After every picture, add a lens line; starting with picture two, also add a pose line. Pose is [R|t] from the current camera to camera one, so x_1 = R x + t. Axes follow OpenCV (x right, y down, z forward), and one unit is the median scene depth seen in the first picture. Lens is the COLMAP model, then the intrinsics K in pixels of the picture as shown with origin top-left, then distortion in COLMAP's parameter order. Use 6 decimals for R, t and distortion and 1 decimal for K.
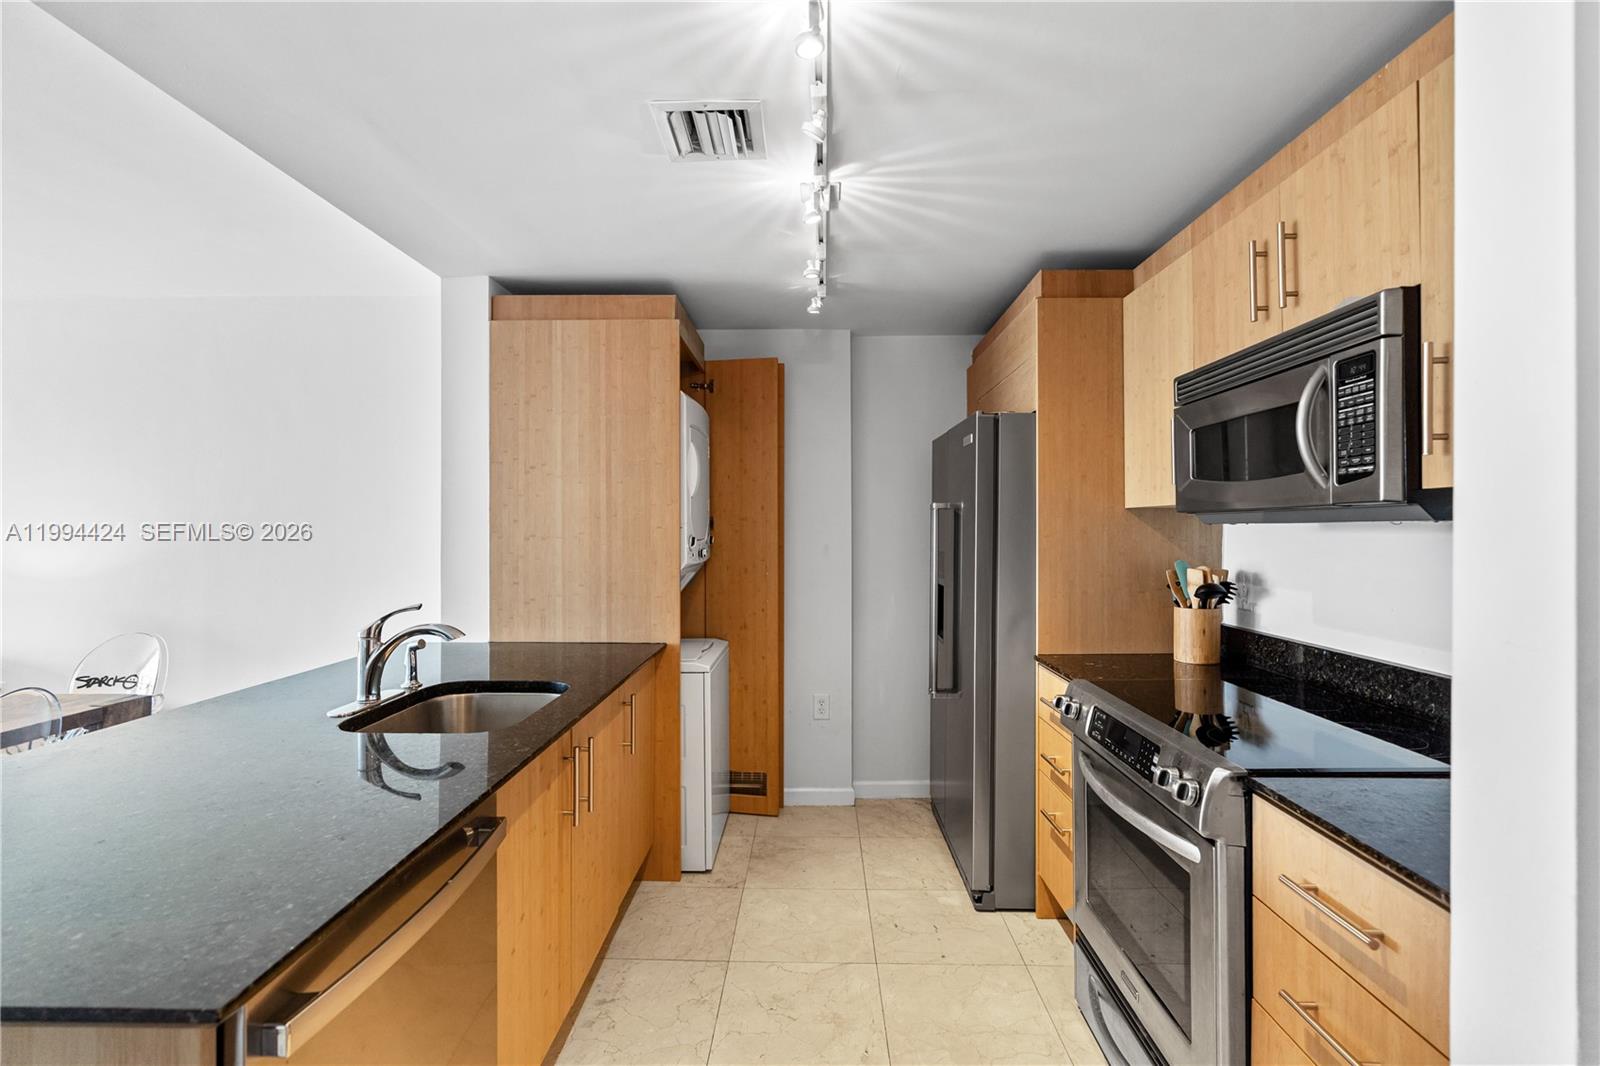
lens RADIAL K [[725.4, 0, 797.2], [0, 725.4, 528.9], [0, 0, 1]] dist [-0.005502, 0.000369]
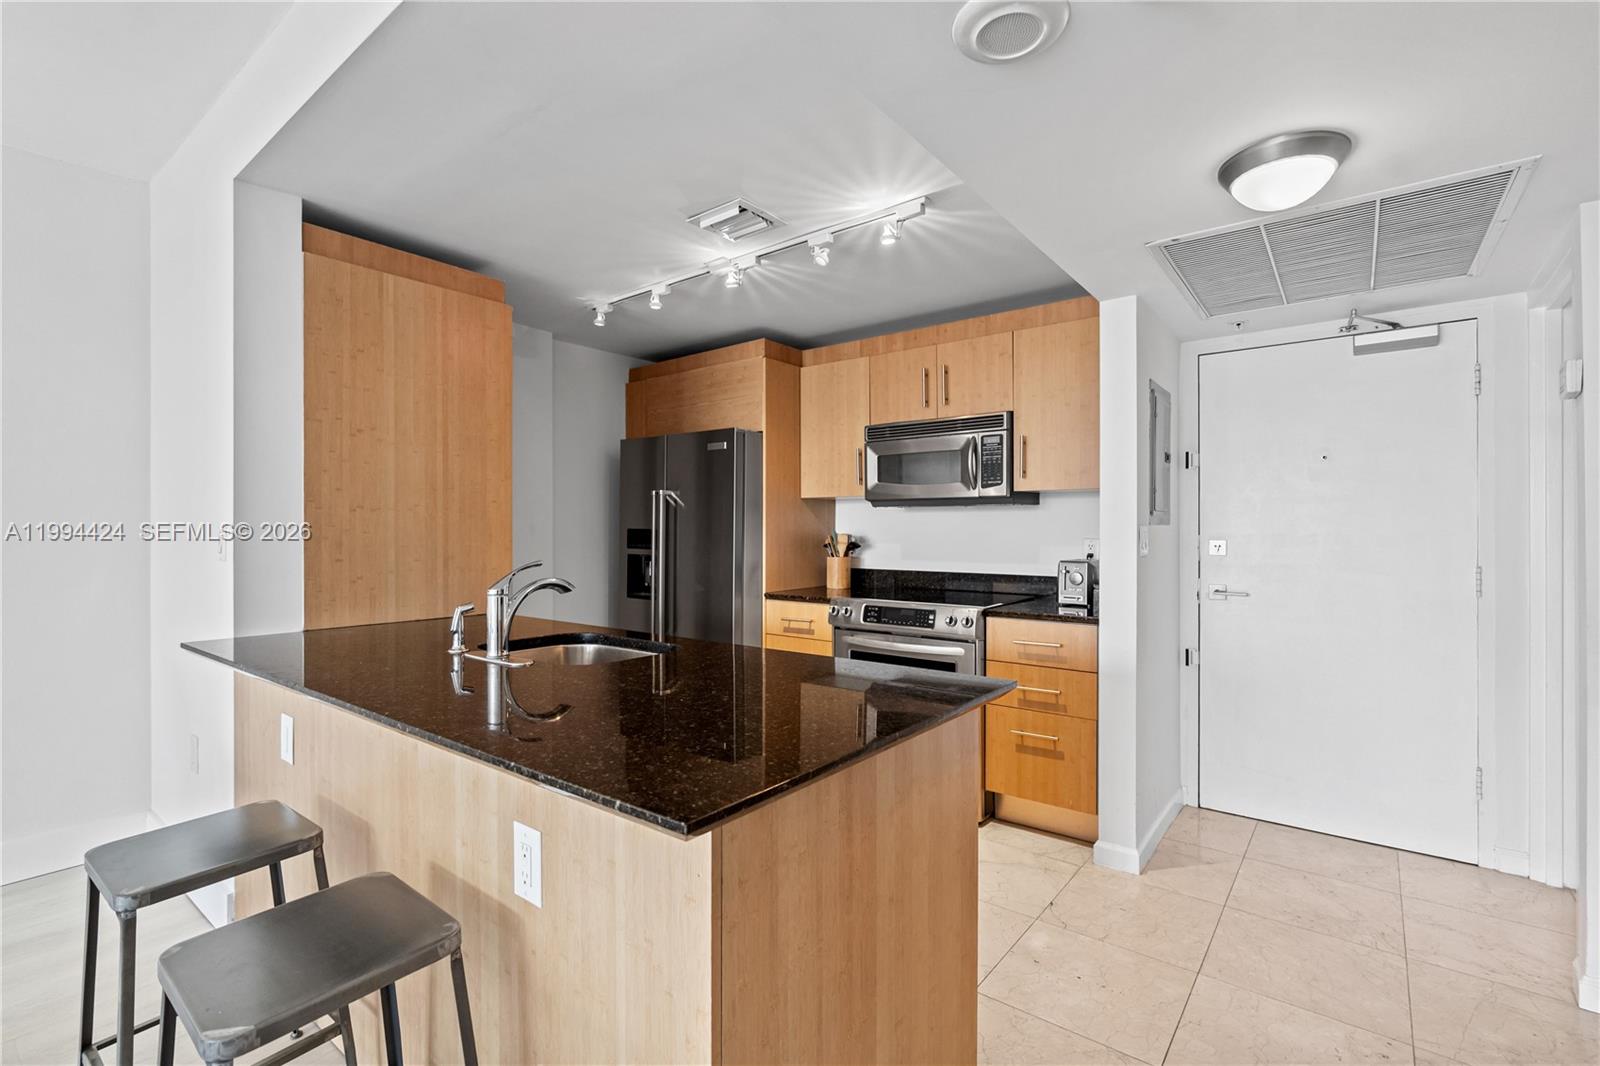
lens RADIAL K [[725.4, 0, 797.2], [0, 725.4, 528.9], [0, 0, 1]] dist [-0.005502, 0.000369]
pose [[0.602978, 0.001704, 0.797756, -0.753225], [0.000070, 0.999998, -0.002188, 0.038877], [-0.797758, 0.001375, 0.602977, 0.029665]]
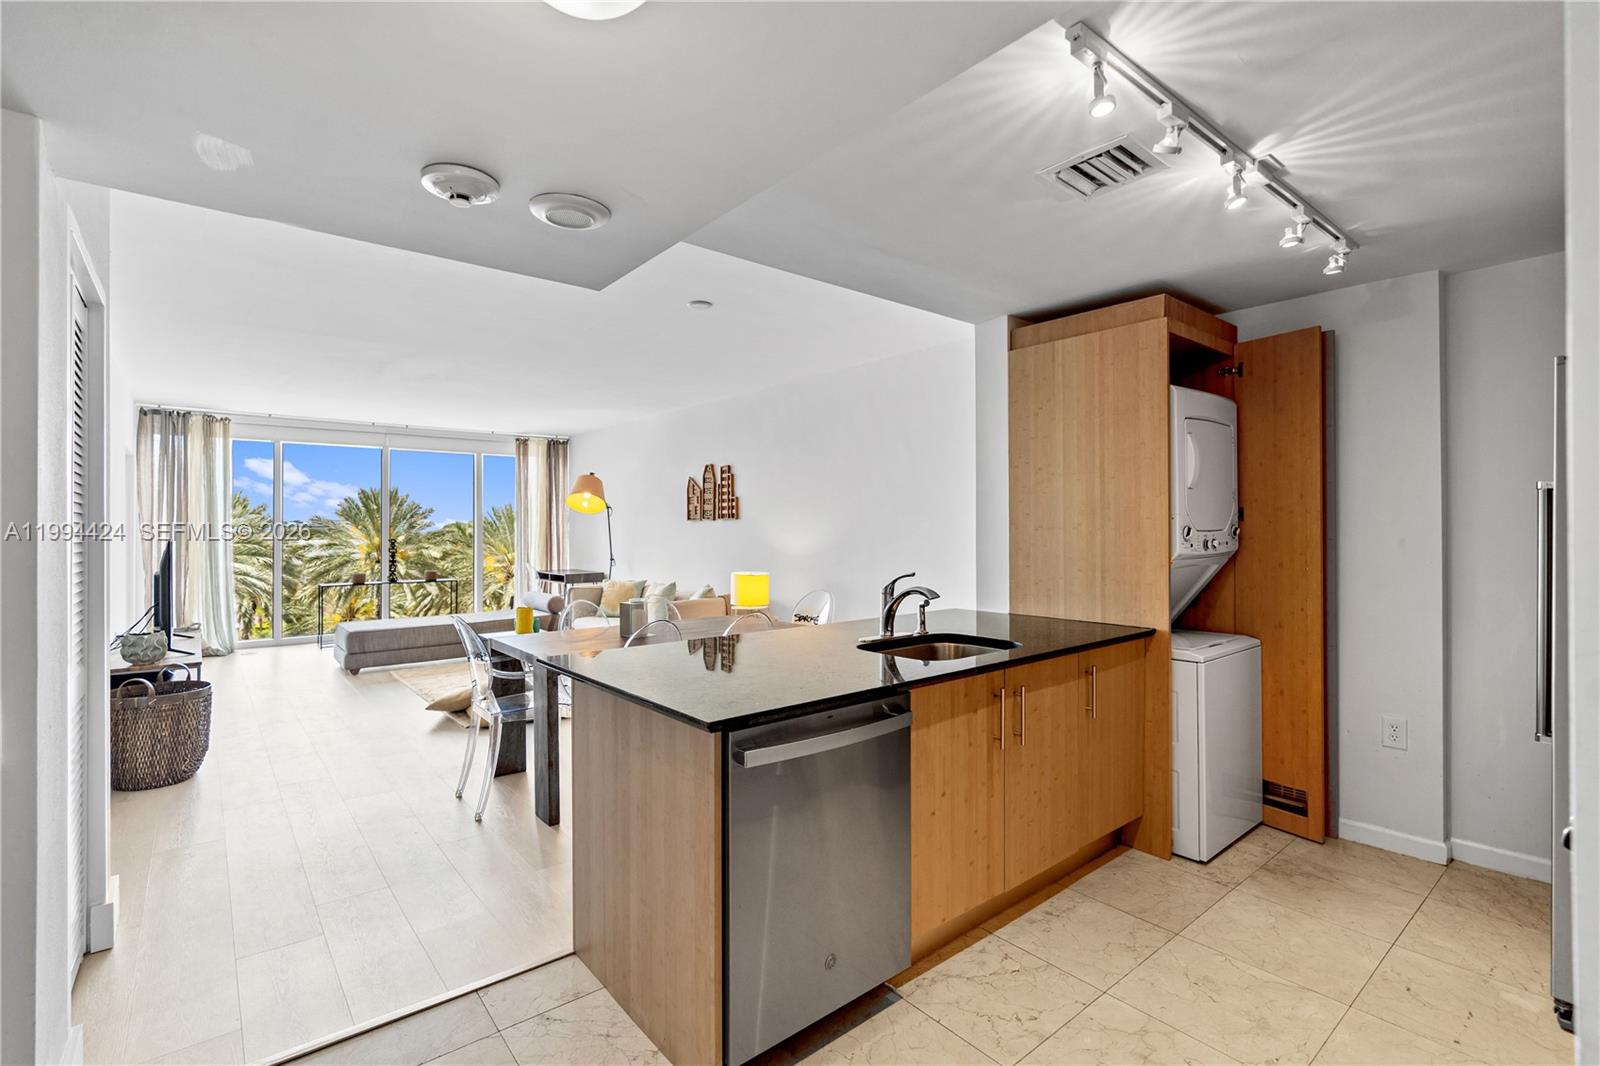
lens RADIAL K [[725.4, 0, 797.2], [0, 725.4, 528.9], [0, 0, 1]] dist [-0.005502, 0.000369]
pose [[0.649899, -0.000705, -0.760020, 0.276349], [0.004205, 0.999988, 0.002668, 0.008184], [0.760009, -0.004930, 0.649894, -0.070614]]
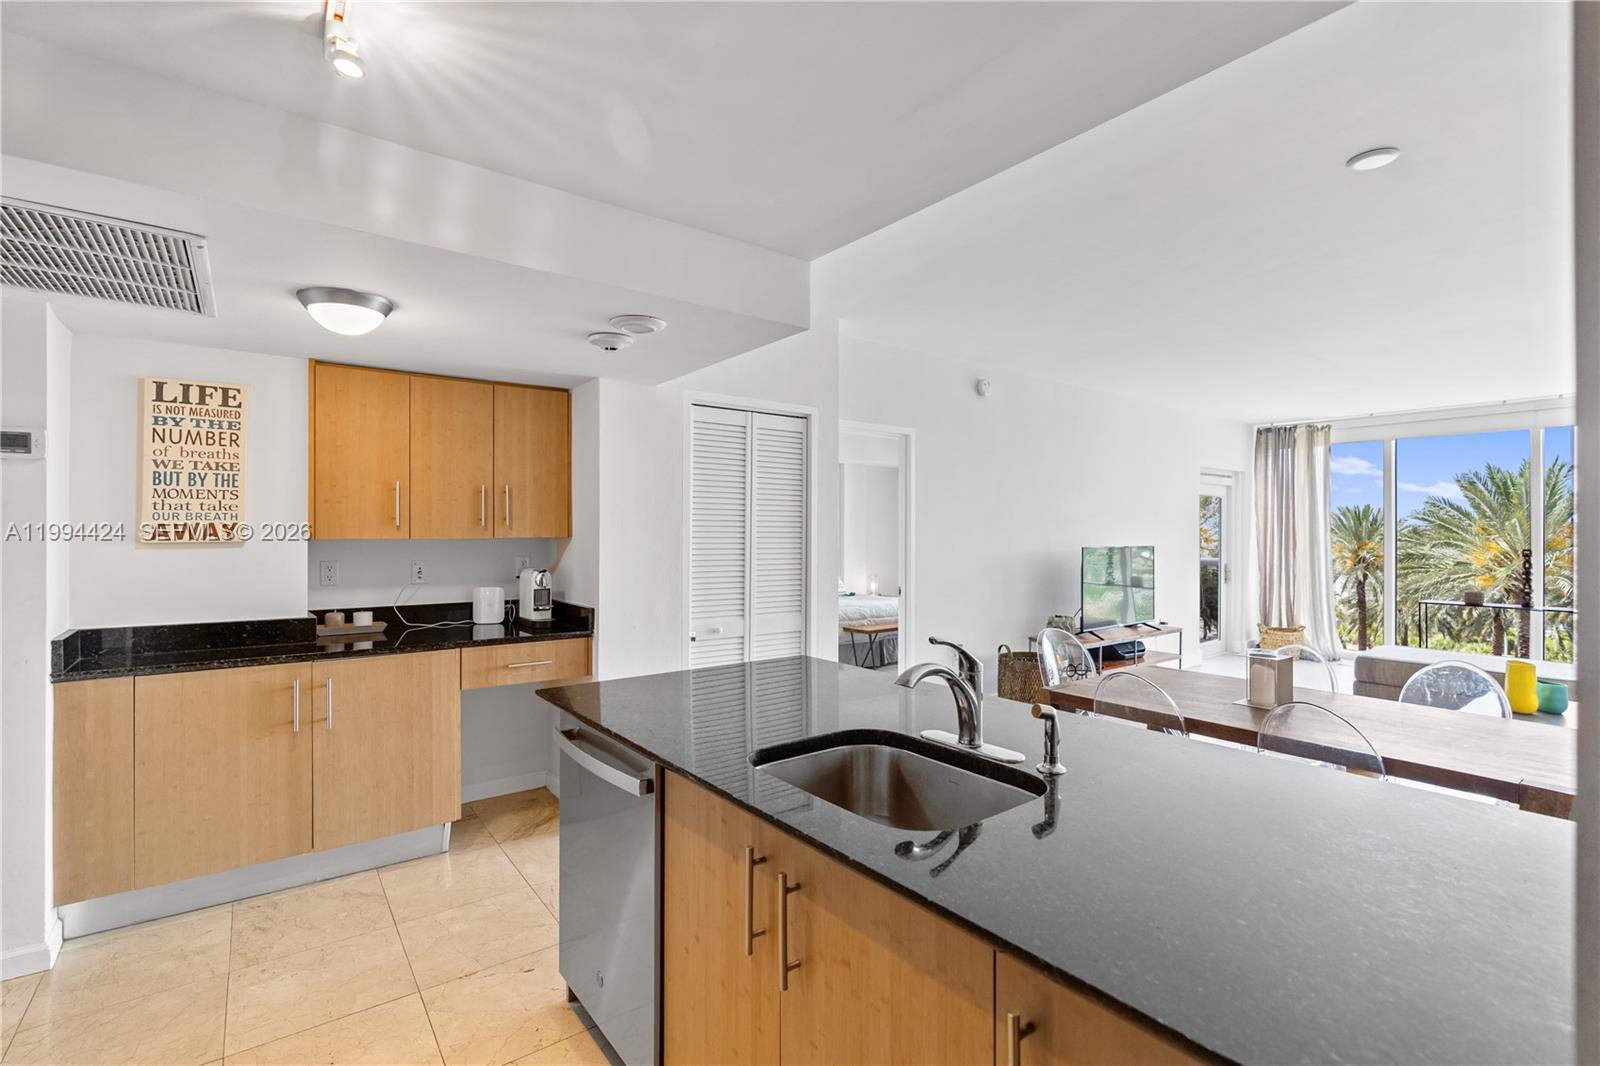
lens RADIAL K [[725.4, 0, 797.2], [0, 725.4, 528.9], [0, 0, 1]] dist [-0.005502, 0.000369]
pose [[-0.787652, -0.002375, -0.616116, 0.070754], [-0.001977, 0.999997, -0.001328, -0.013343], [0.616117, 0.000172, -0.787655, 1.010684]]
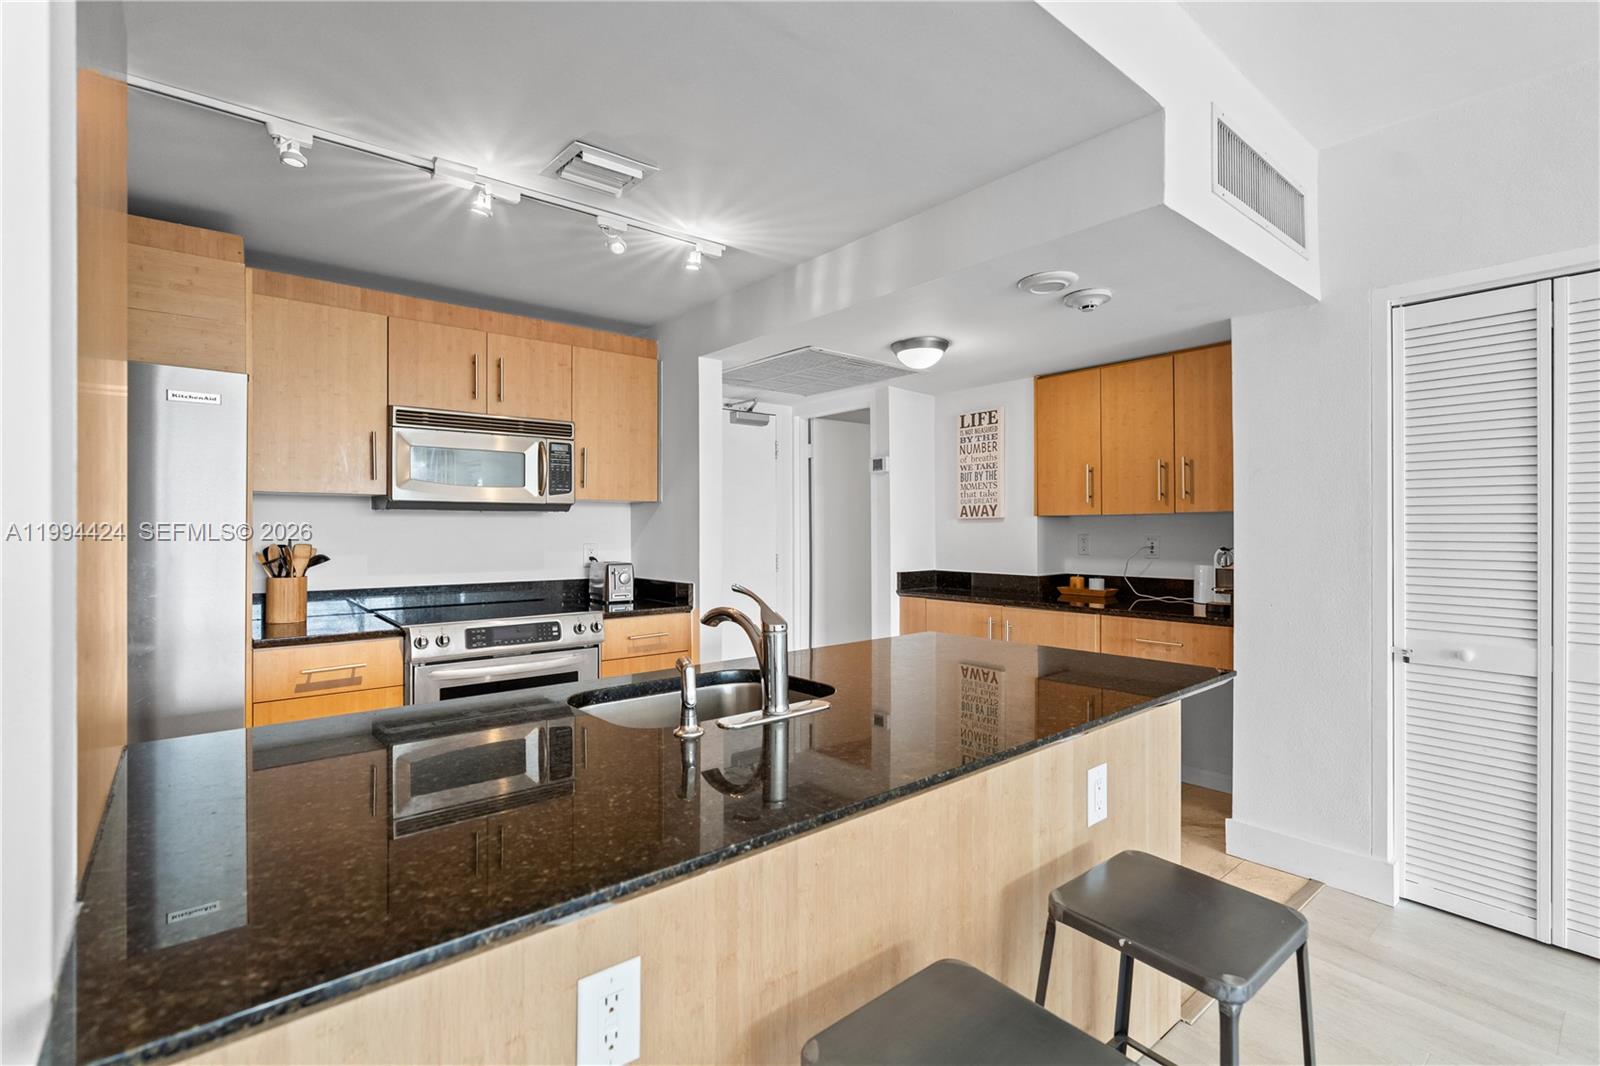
lens RADIAL K [[730.8, 0, 800.9], [0, 730.8, 526.9], [0, 0, 1]] dist [-0.012332, 0.000465]
pose [[-0.657358, 0.004738, 0.753563, -0.786395], [0.003623, 0.999989, -0.003126, 0.026680], [-0.753570, 0.000675, -0.657368, 0.977689]]
